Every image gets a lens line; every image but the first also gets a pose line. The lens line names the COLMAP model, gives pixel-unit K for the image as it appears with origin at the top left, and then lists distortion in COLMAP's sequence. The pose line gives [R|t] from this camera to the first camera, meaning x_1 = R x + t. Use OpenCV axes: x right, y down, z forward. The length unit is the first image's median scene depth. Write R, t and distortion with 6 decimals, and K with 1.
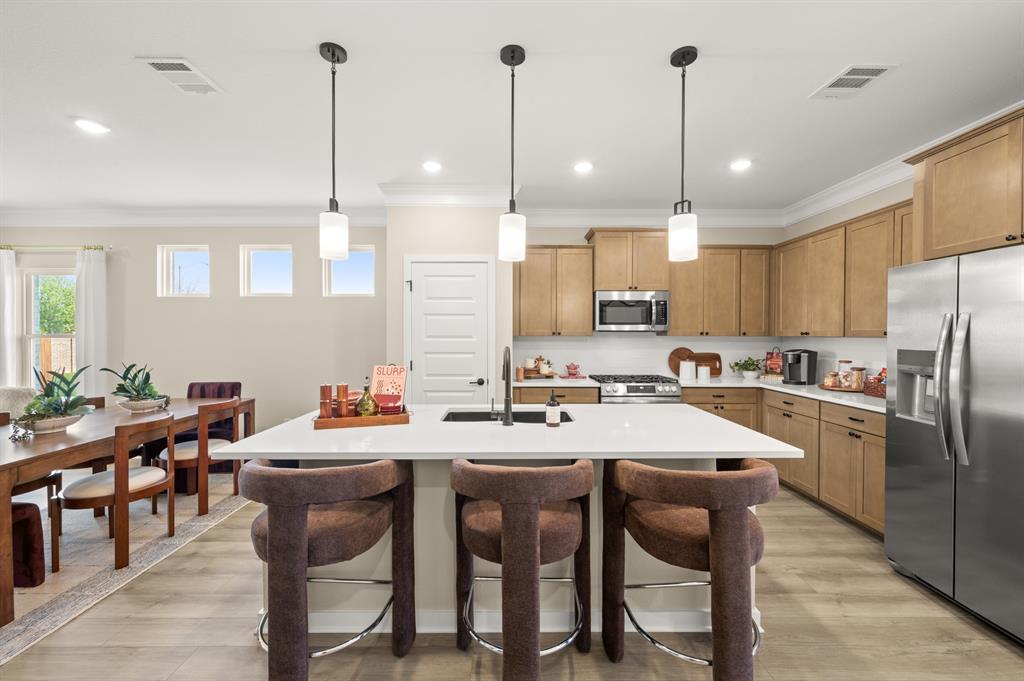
lens RADIAL K [[399.3, 0, 516.6], [0, 399.3, 337.7], [0, 0, 1]] dist [-0.000767, -0.000204]
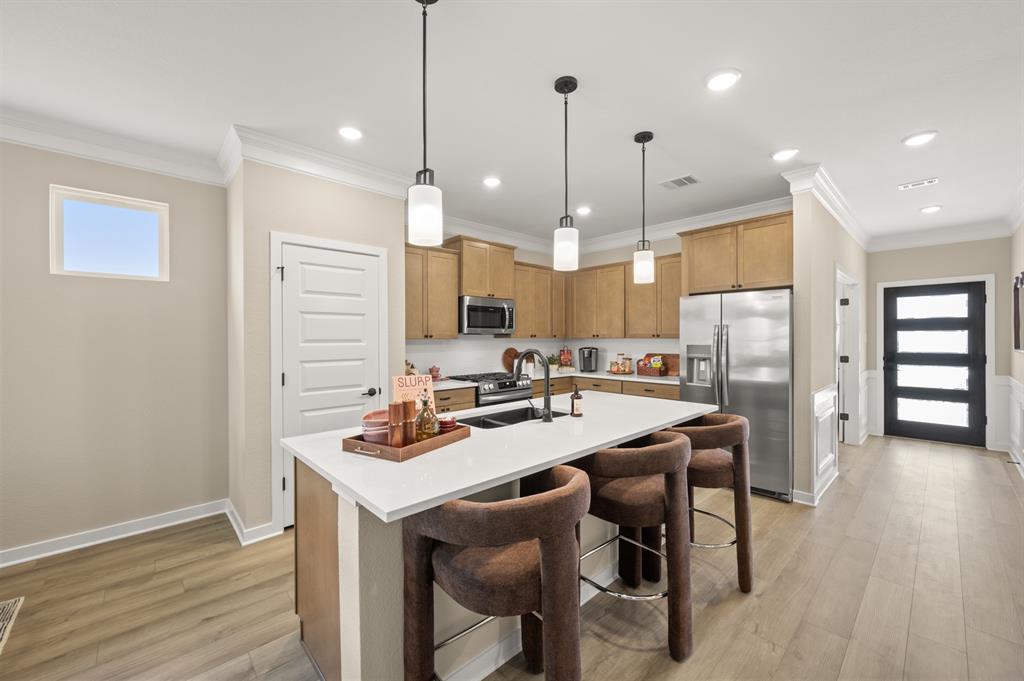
lens RADIAL K [[399.3, 0, 510.0], [0, 399.3, 336.4], [0, 0, 1]] dist [-0.000767, -0.000204]
pose [[0.737766, -0.003091, 0.675050, -0.454992], [0.010597, 0.999919, -0.007004, -0.001679], [-0.674973, 0.012320, 0.737739, 0.153291]]
